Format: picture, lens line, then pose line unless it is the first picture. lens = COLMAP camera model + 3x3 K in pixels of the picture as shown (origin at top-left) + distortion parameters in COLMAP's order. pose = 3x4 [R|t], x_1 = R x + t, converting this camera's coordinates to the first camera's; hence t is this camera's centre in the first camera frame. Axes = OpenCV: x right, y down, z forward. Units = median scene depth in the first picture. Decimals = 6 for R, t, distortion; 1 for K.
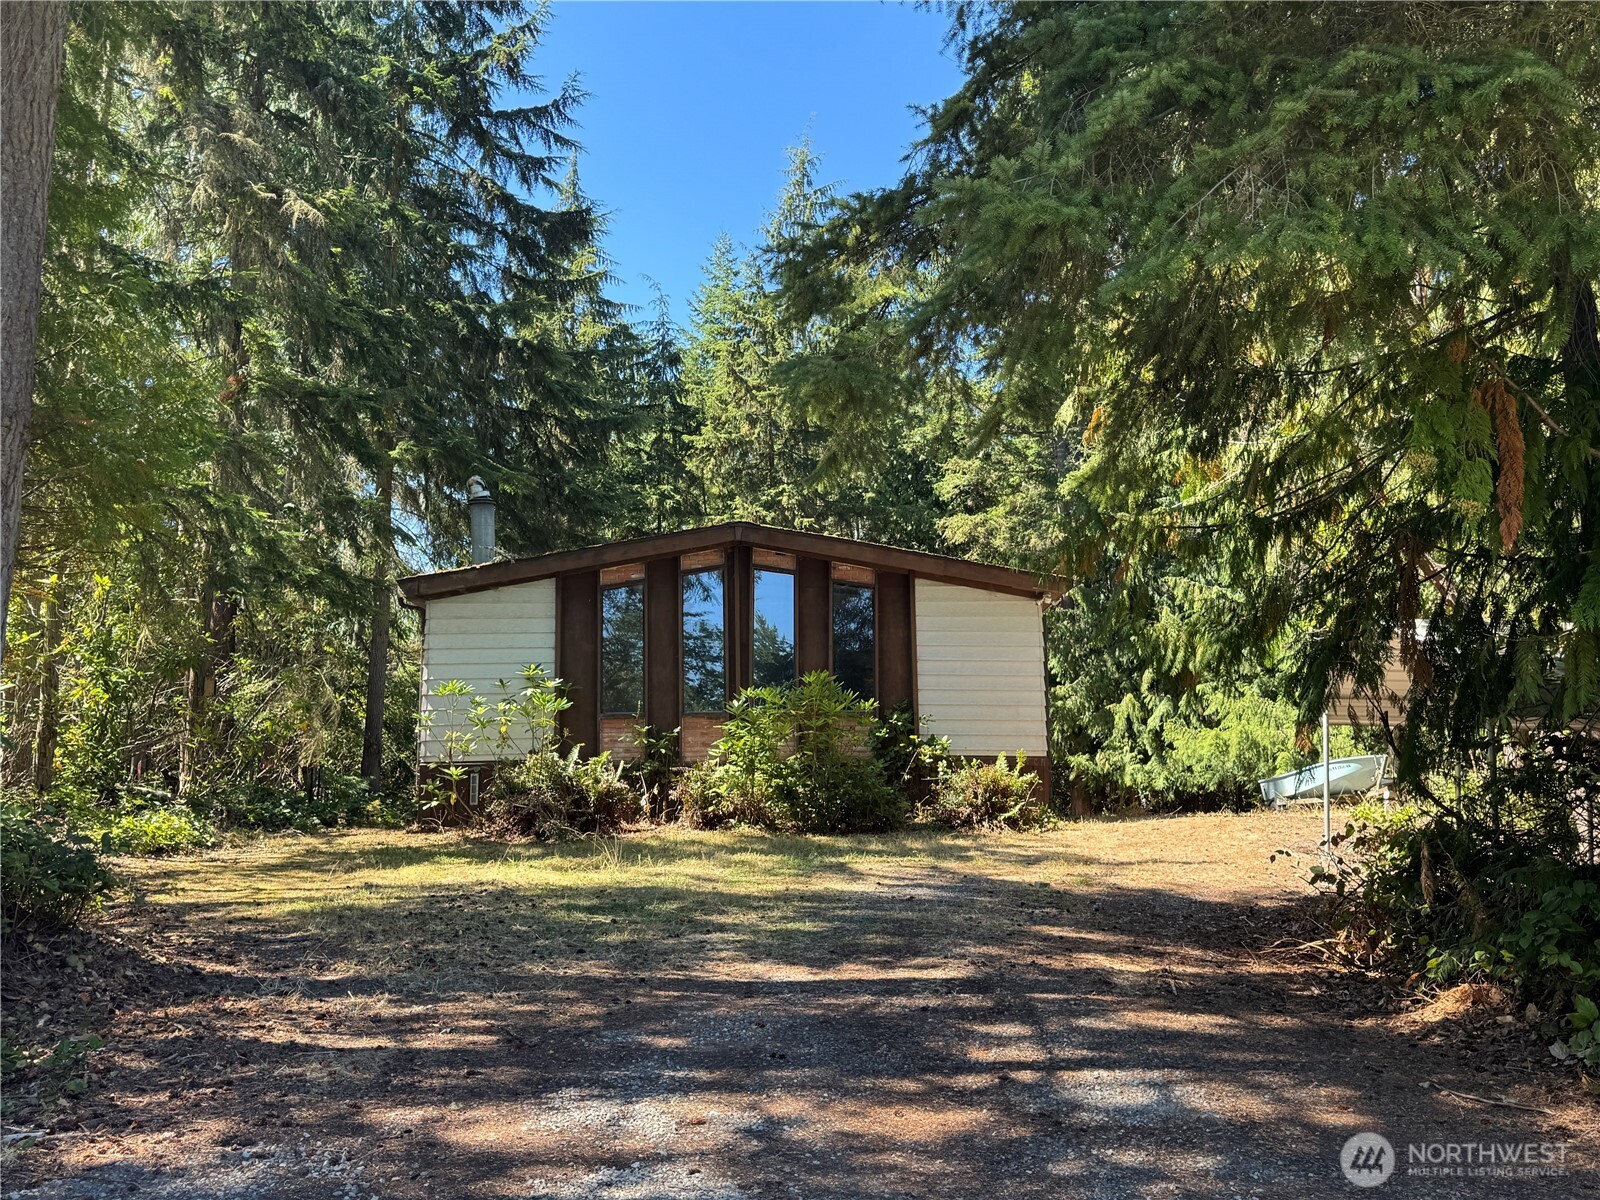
lens RADIAL K [[1379.9, 0, 800.7], [0, 1379.9, 606.1], [0, 0, 1]] dist [0.173048, -0.358132]
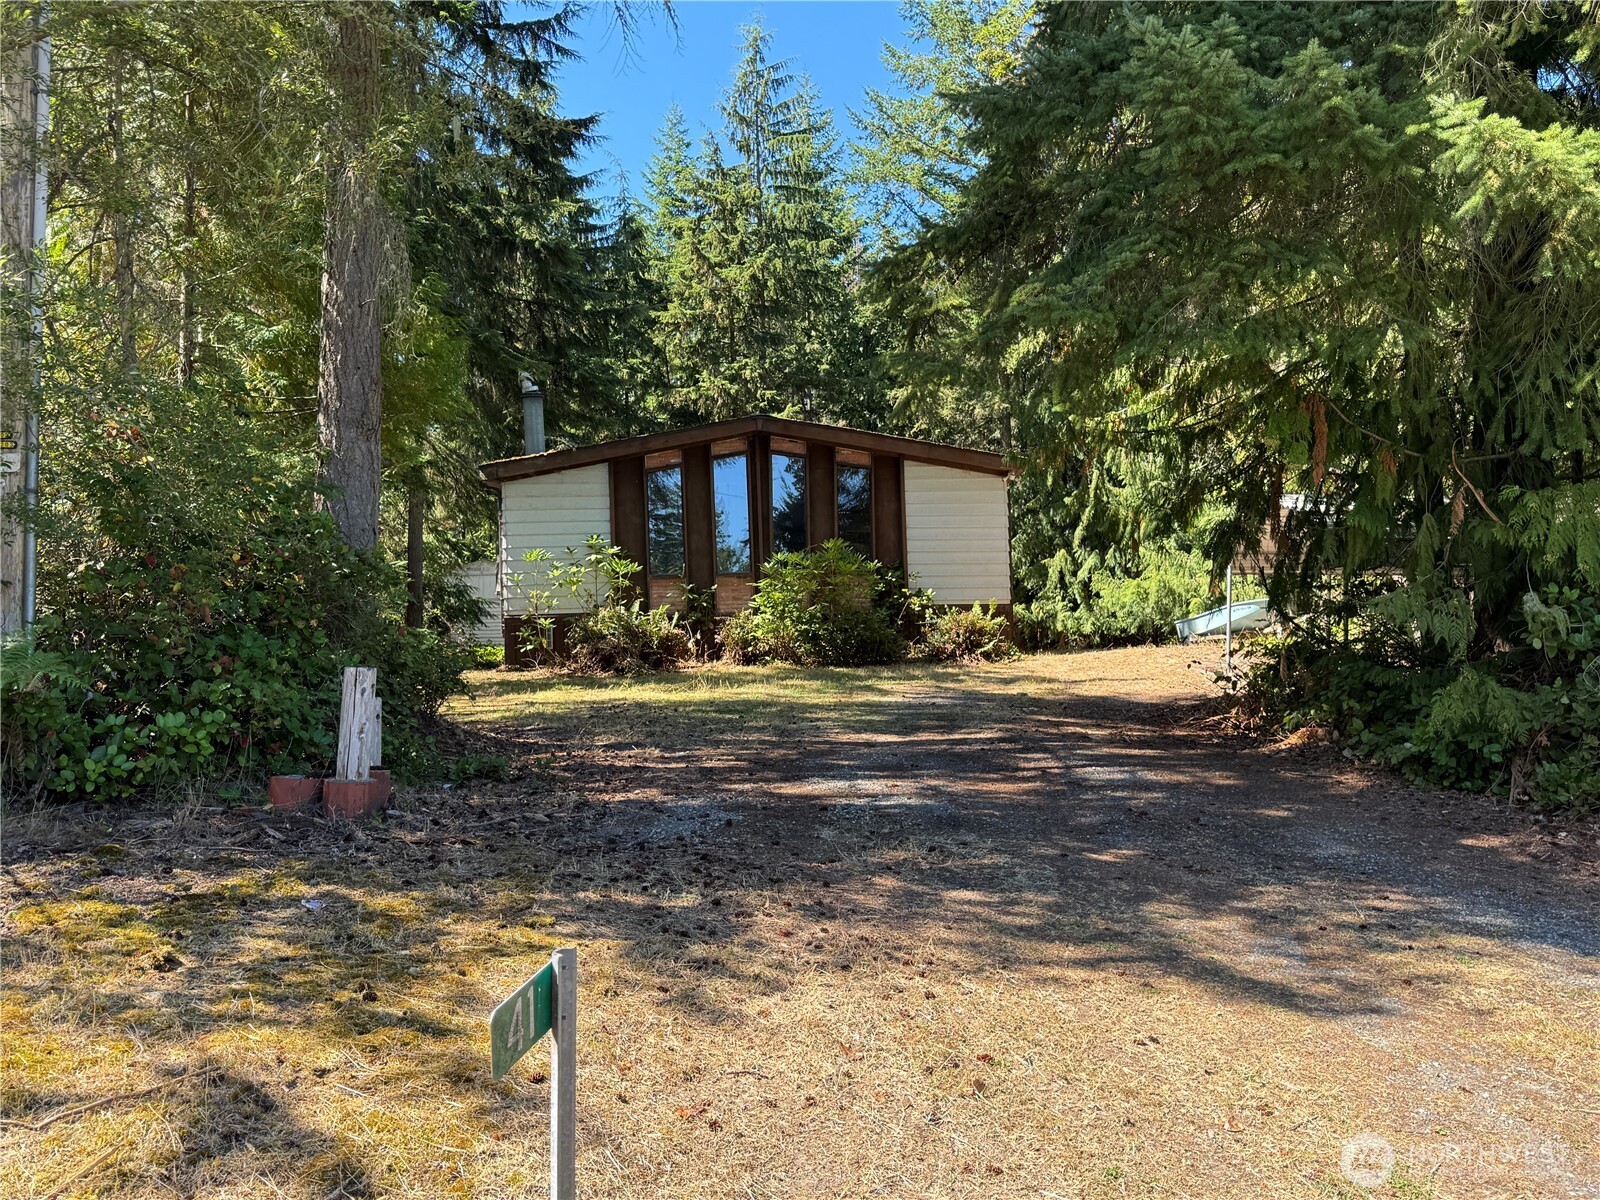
lens RADIAL K [[1379.9, 0, 800.7], [0, 1379.9, 606.1], [0, 0, 1]] dist [0.173048, -0.358132]
pose [[0.998405, -0.014568, 0.054552, -0.077680], [0.008852, 0.994580, 0.103592, -0.019867], [-0.055765, -0.102944, 0.993123, -0.220382]]
